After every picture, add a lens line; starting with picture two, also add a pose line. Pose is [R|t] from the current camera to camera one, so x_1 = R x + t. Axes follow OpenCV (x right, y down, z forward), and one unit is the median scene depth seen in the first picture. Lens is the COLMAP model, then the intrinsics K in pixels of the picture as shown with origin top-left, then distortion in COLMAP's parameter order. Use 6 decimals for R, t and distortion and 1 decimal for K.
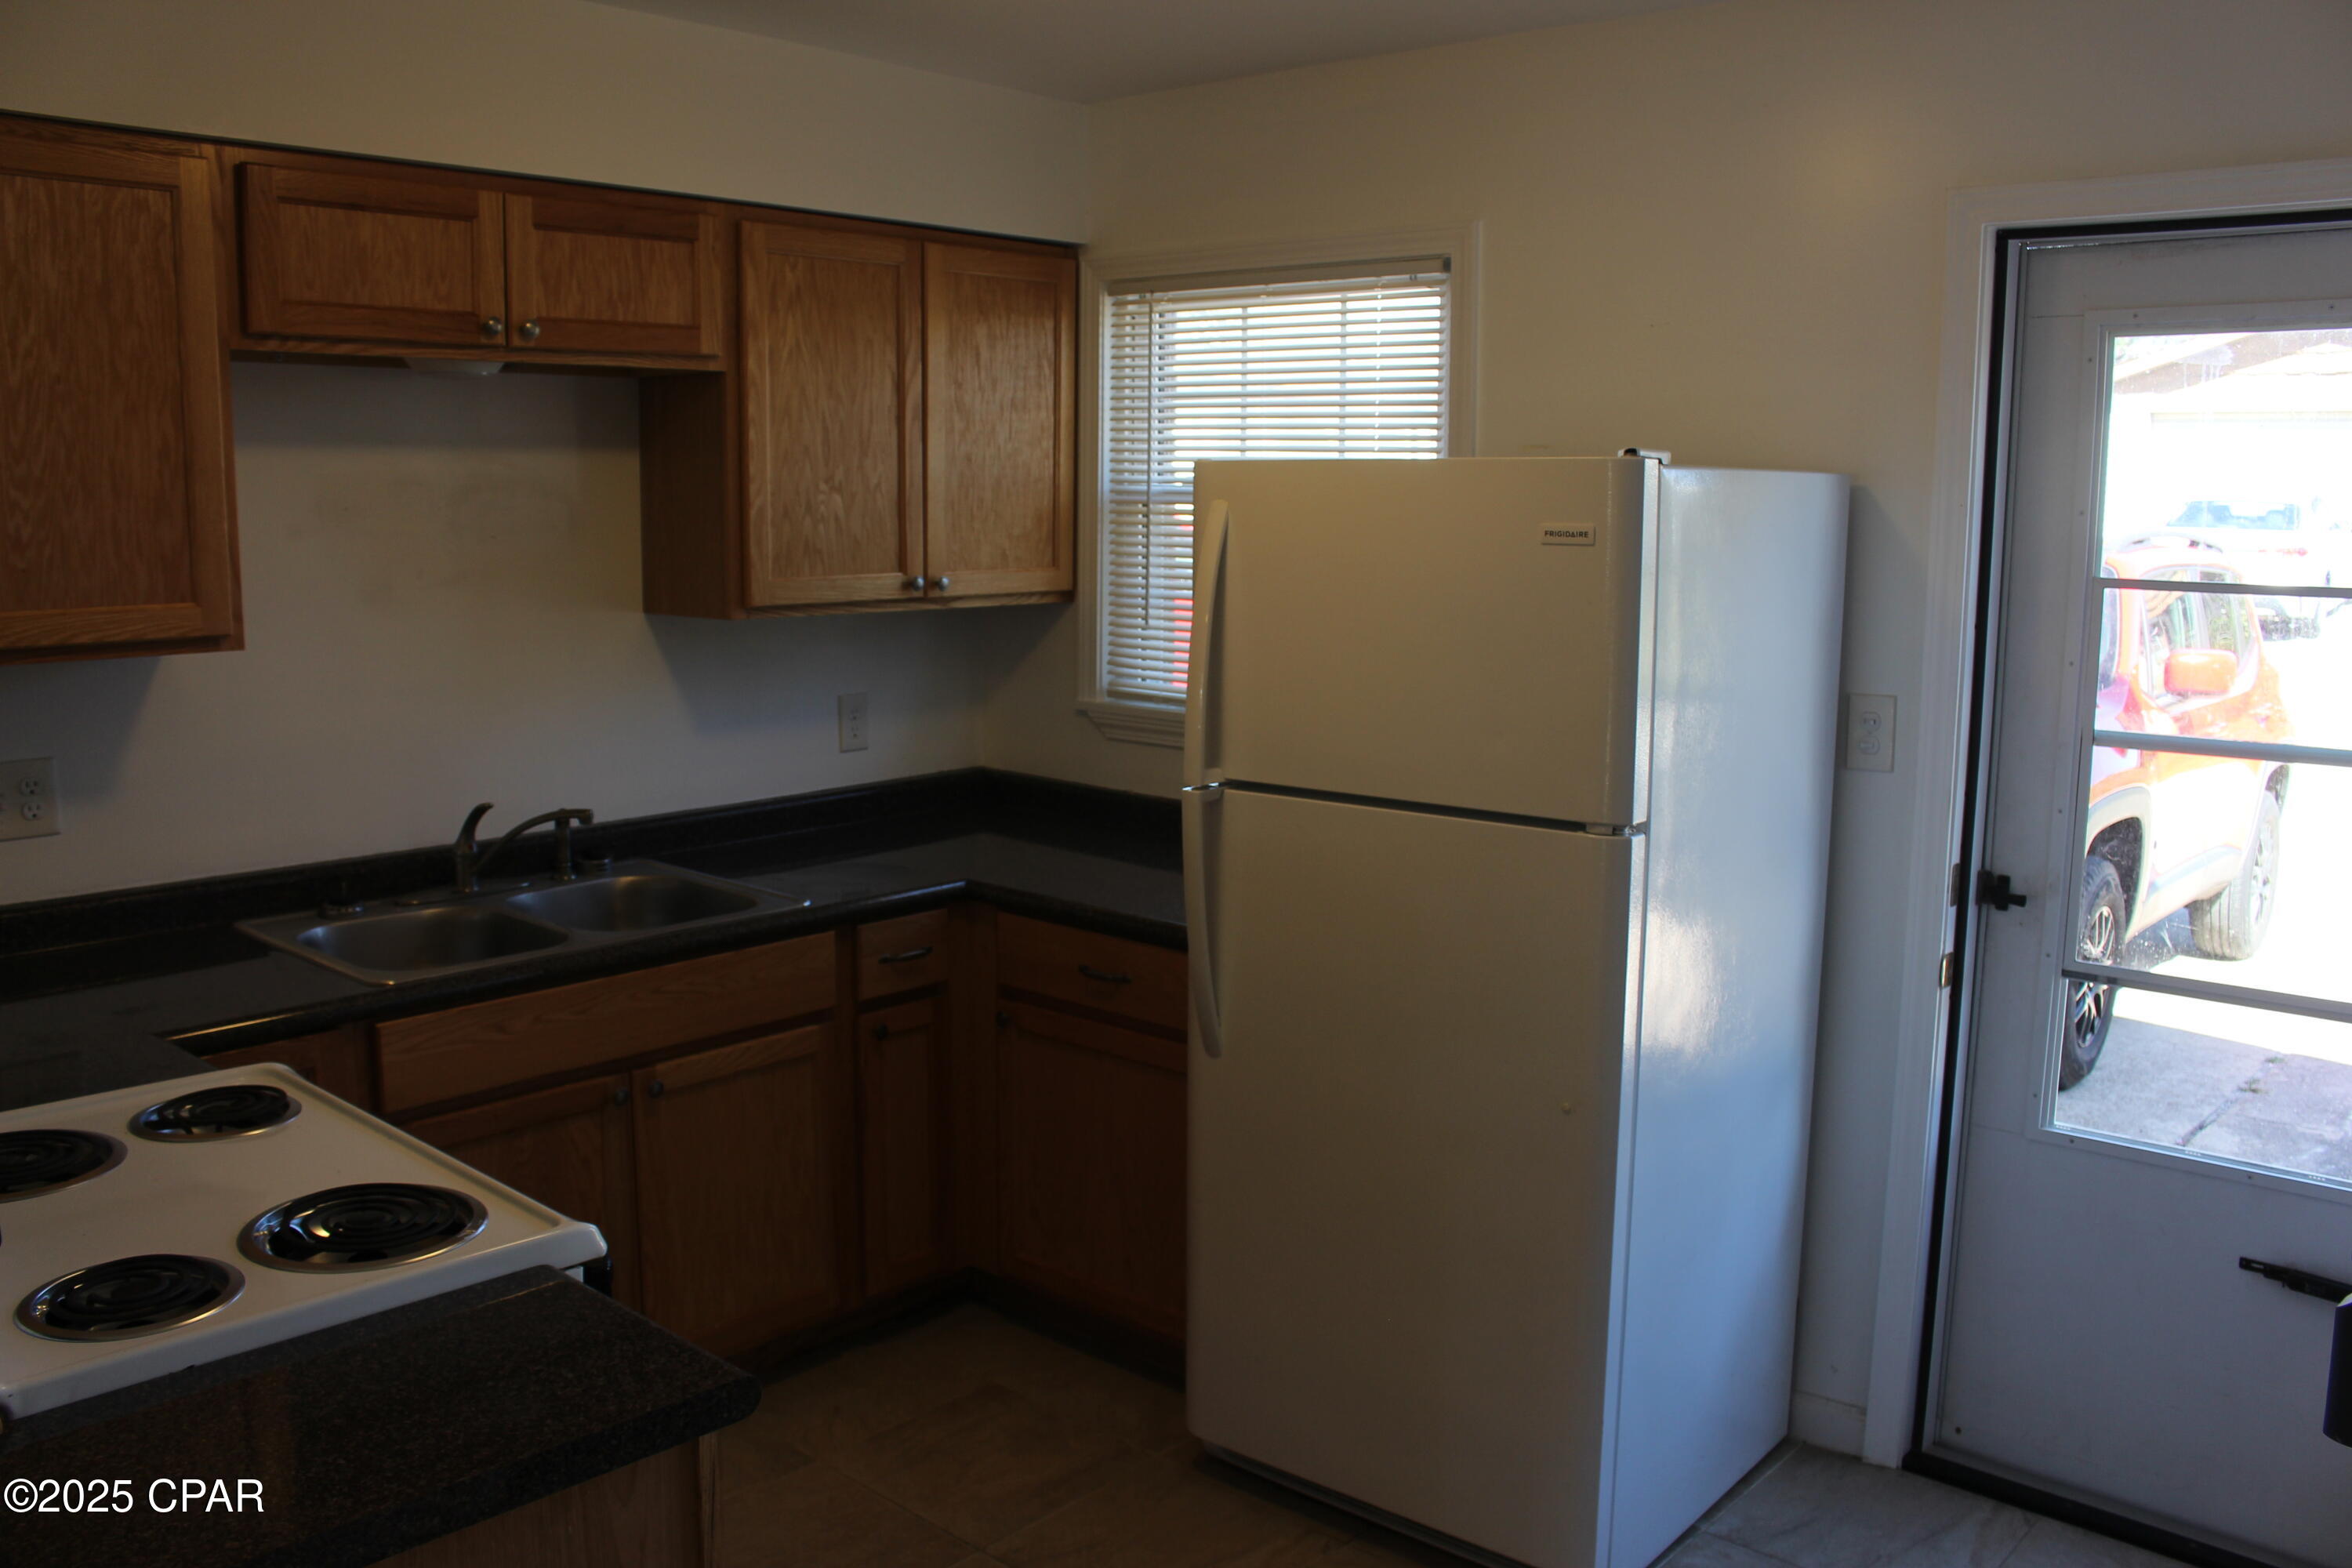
lens RADIAL K [[1933.1, 0, 1179.5], [0, 1933.1, 787.4], [0, 0, 1]] dist [-0.155126, 0.125780]
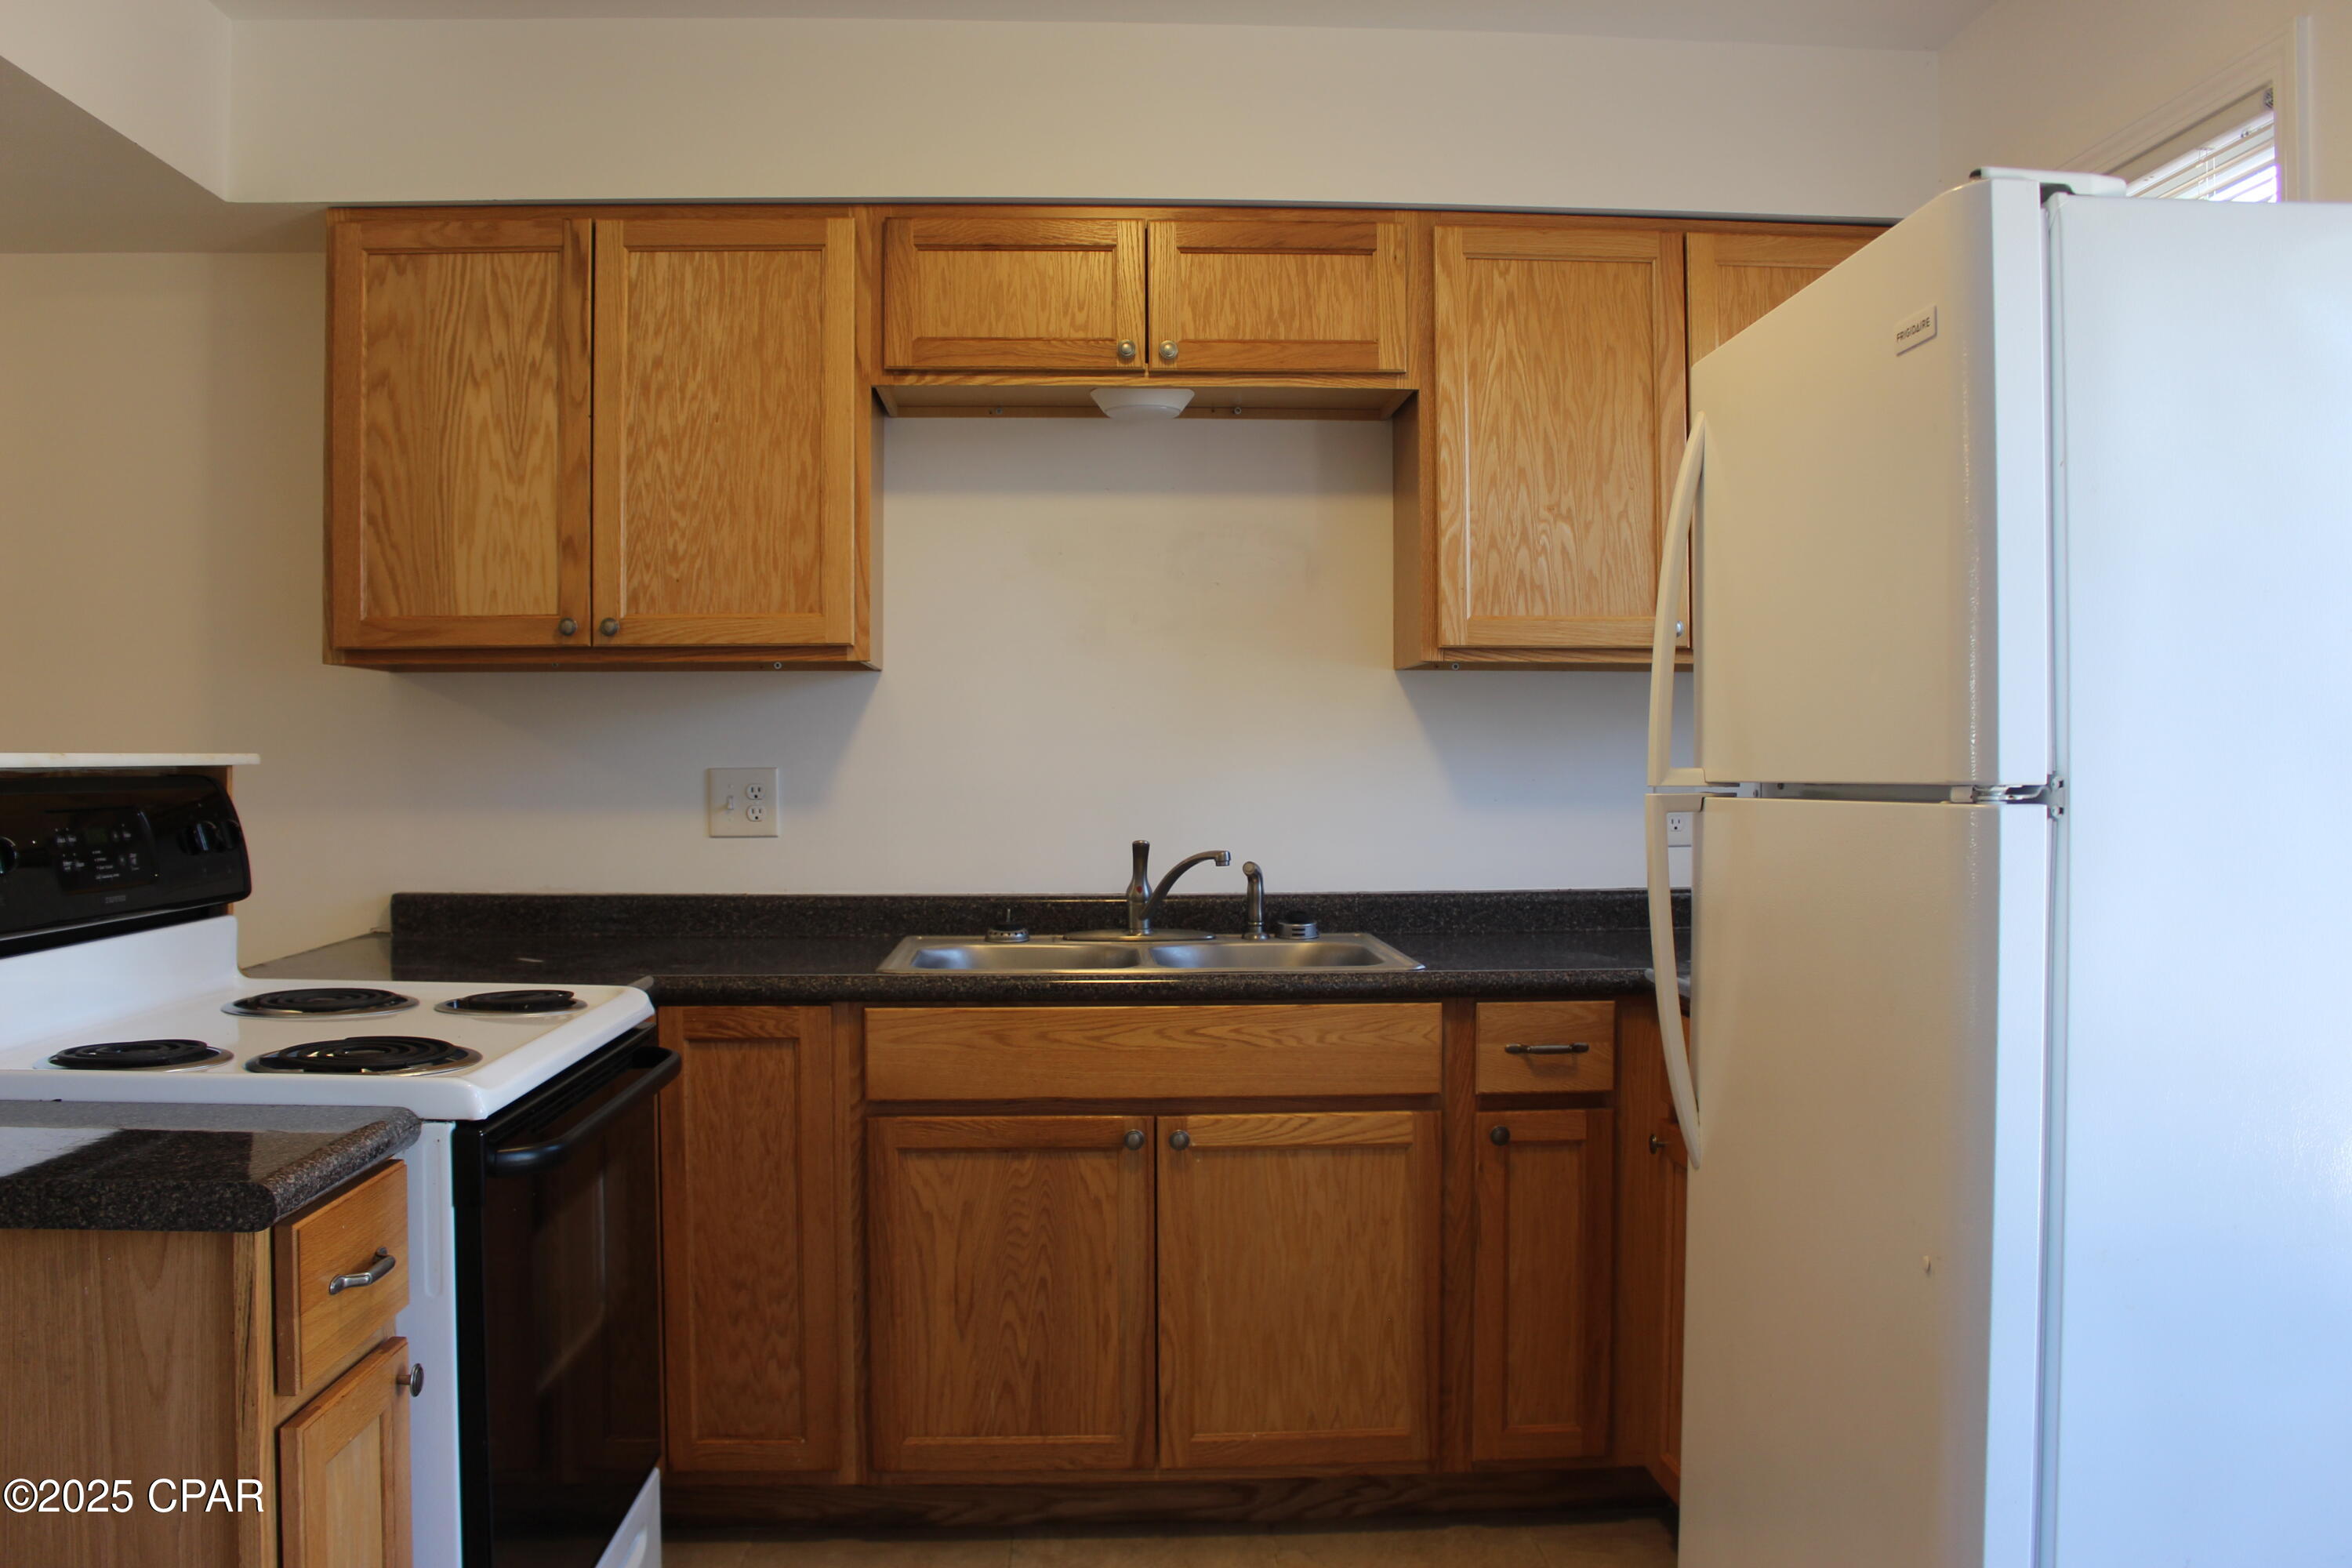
lens RADIAL K [[1933.1, 0, 1168.8], [0, 1933.1, 794.3], [0, 0, 1]] dist [-0.155126, 0.125780]
pose [[0.703105, 0.003542, -0.711077, 0.352796], [-0.099982, 0.990546, -0.093927, 0.077338], [0.704022, 0.137135, 0.696812, 0.317828]]
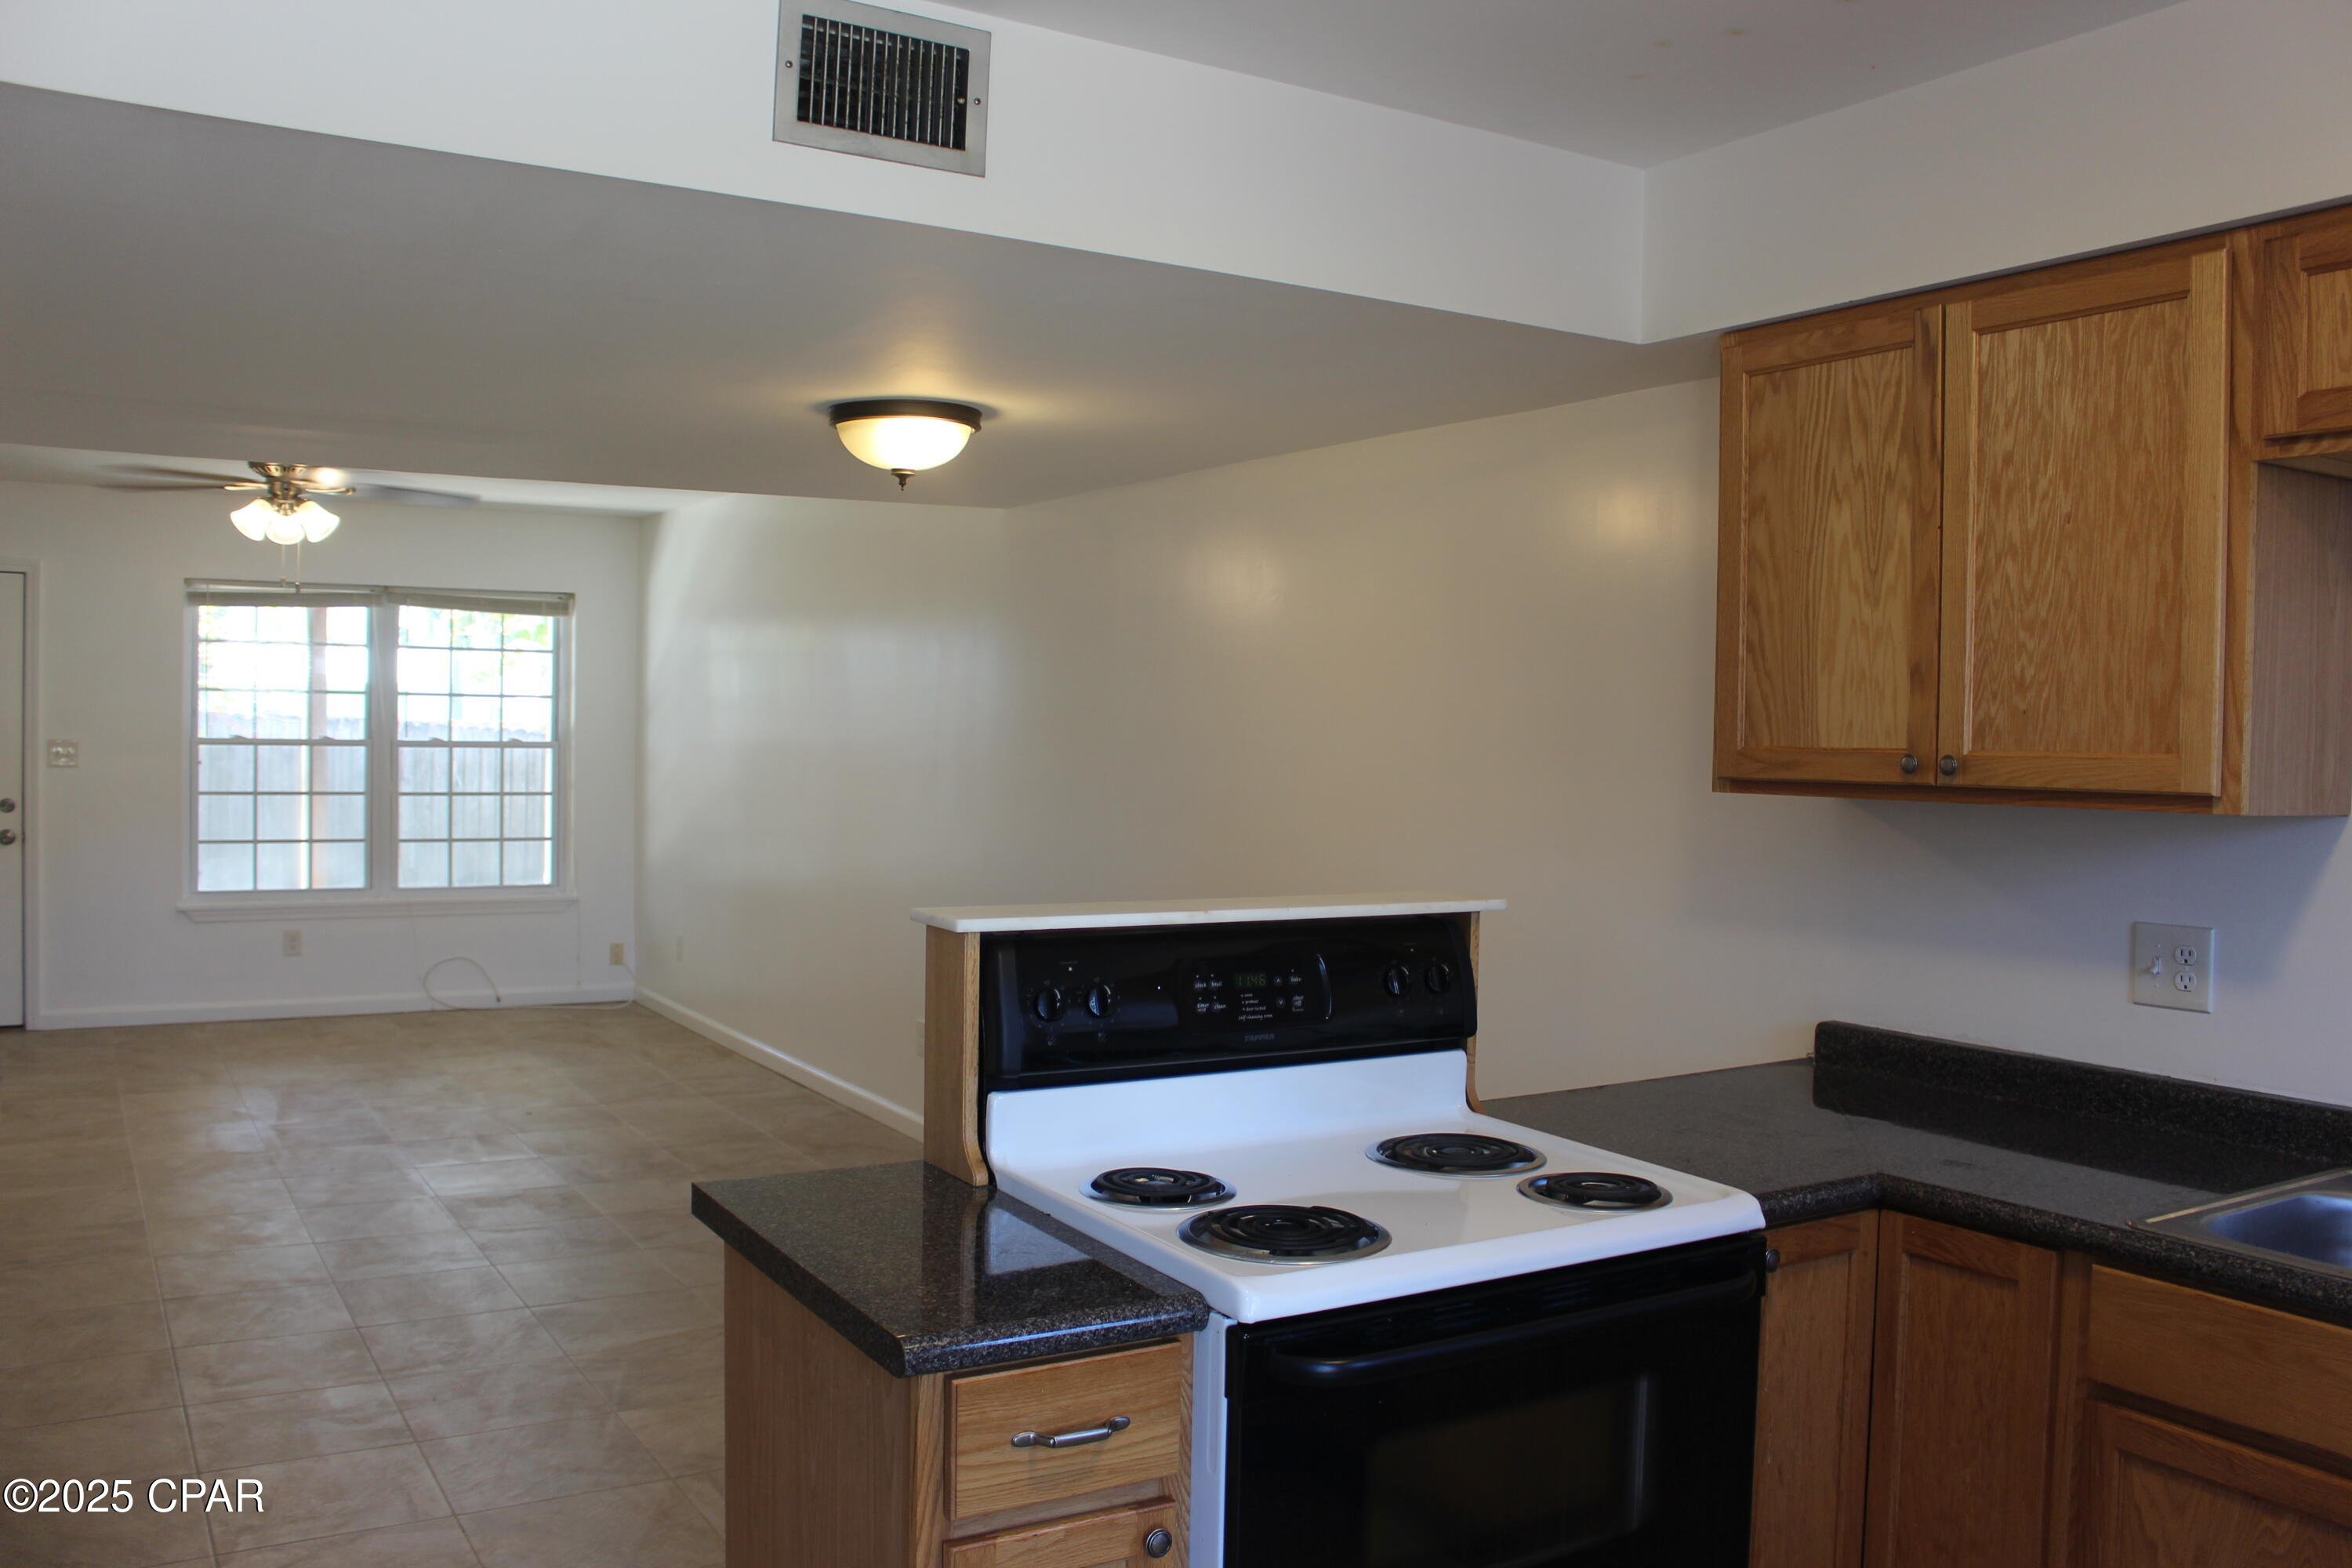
lens RADIAL K [[1933.1, 0, 1179.7], [0, 1933.1, 788.4], [0, 0, 1]] dist [-0.155126, 0.125780]
pose [[-0.286005, 0.013404, -0.958134, 0.379248], [-0.165535, 0.984178, 0.063181, -0.051878], [0.943821, 0.176675, -0.279261, 0.683294]]
